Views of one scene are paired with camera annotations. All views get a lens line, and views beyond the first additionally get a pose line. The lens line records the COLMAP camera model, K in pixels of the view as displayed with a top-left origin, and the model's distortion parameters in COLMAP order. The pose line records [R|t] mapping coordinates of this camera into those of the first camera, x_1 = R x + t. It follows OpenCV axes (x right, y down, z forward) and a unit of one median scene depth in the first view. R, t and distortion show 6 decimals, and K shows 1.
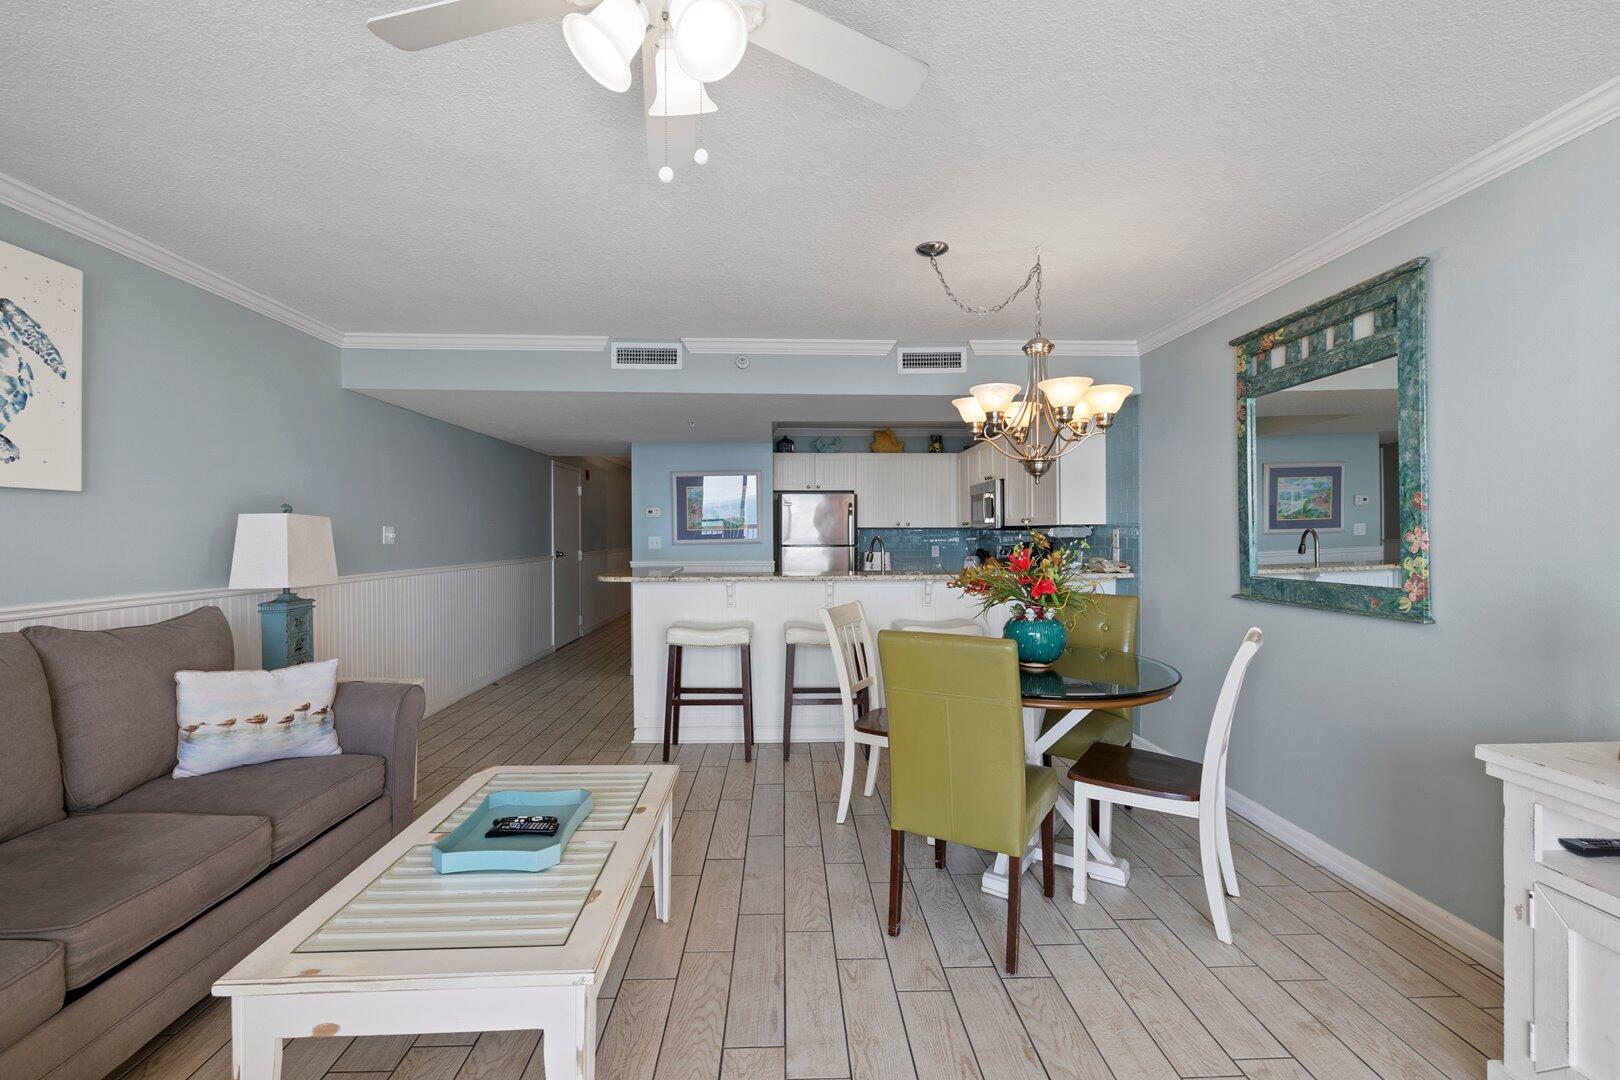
lens RADIAL K [[696.0, 0, 810.0], [0, 696.0, 540.0], [0, 0, 1]] dist [-0.000056, -0.000009]
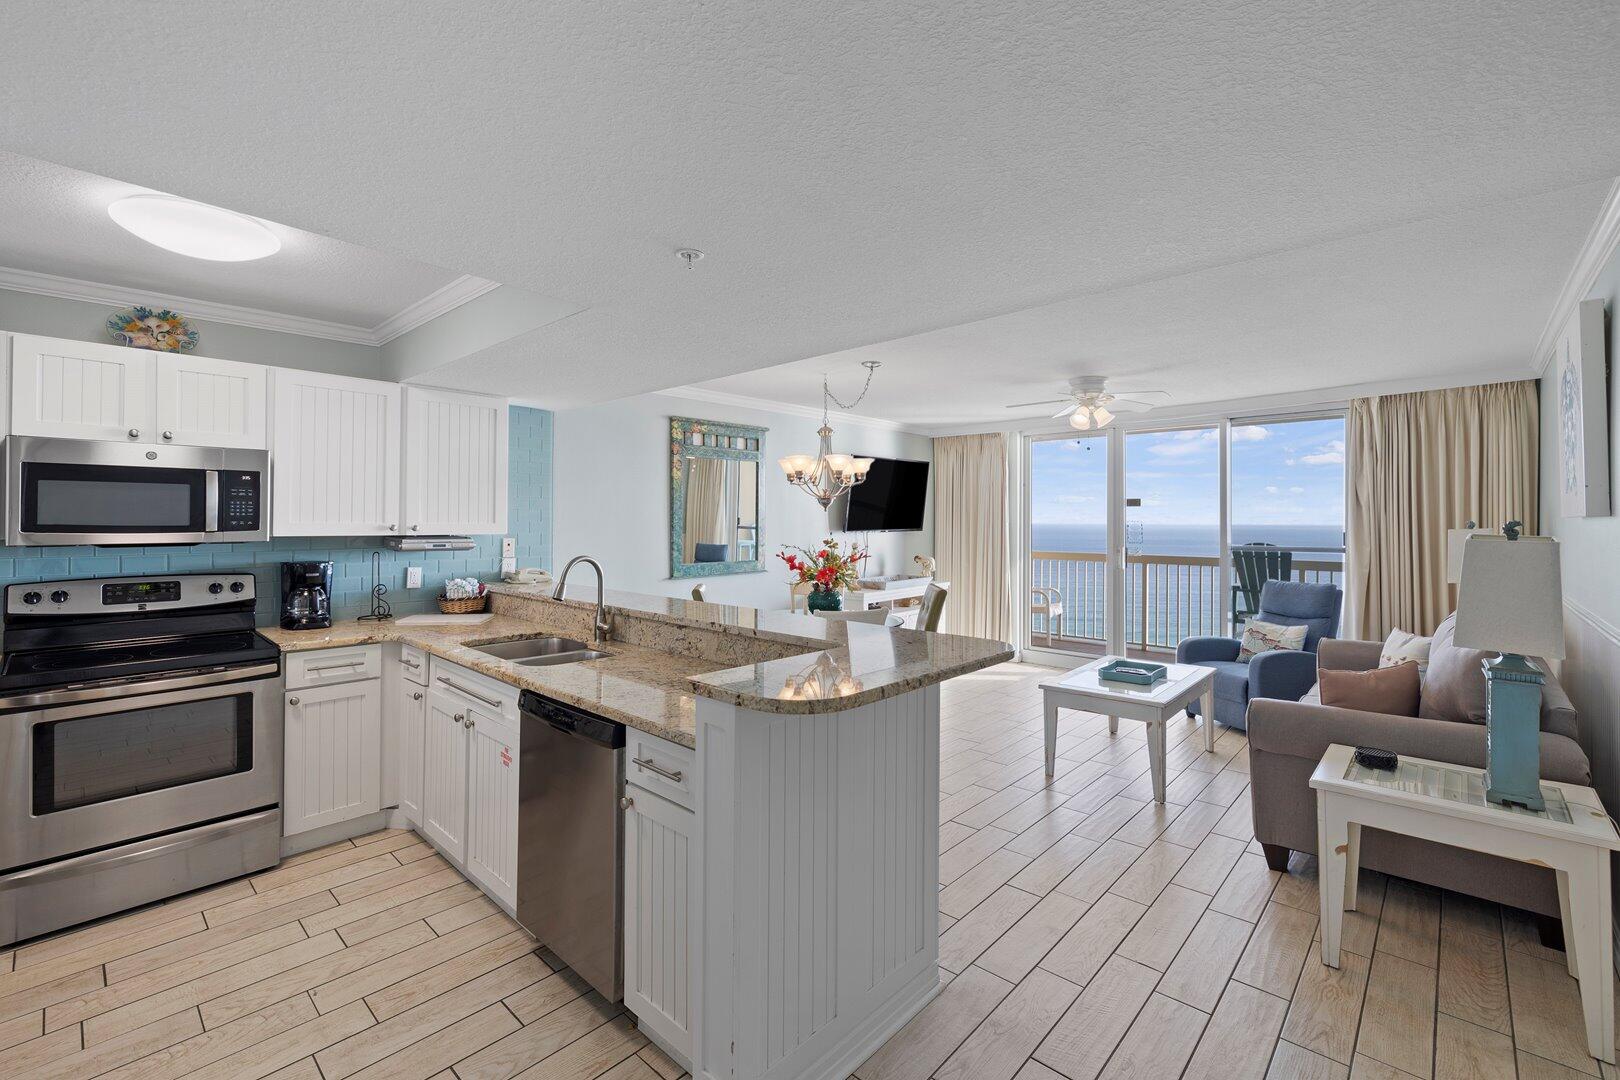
lens RADIAL K [[696.0, 0, 810.0], [0, 696.0, 540.0], [0, 0, 1]] dist [-0.000056, -0.000009]
pose [[-0.704477, -0.007926, 0.709683, -0.871041], [0.006018, 0.999835, 0.017141, -0.034583], [-0.709701, 0.016346, -0.704313, 2.242348]]
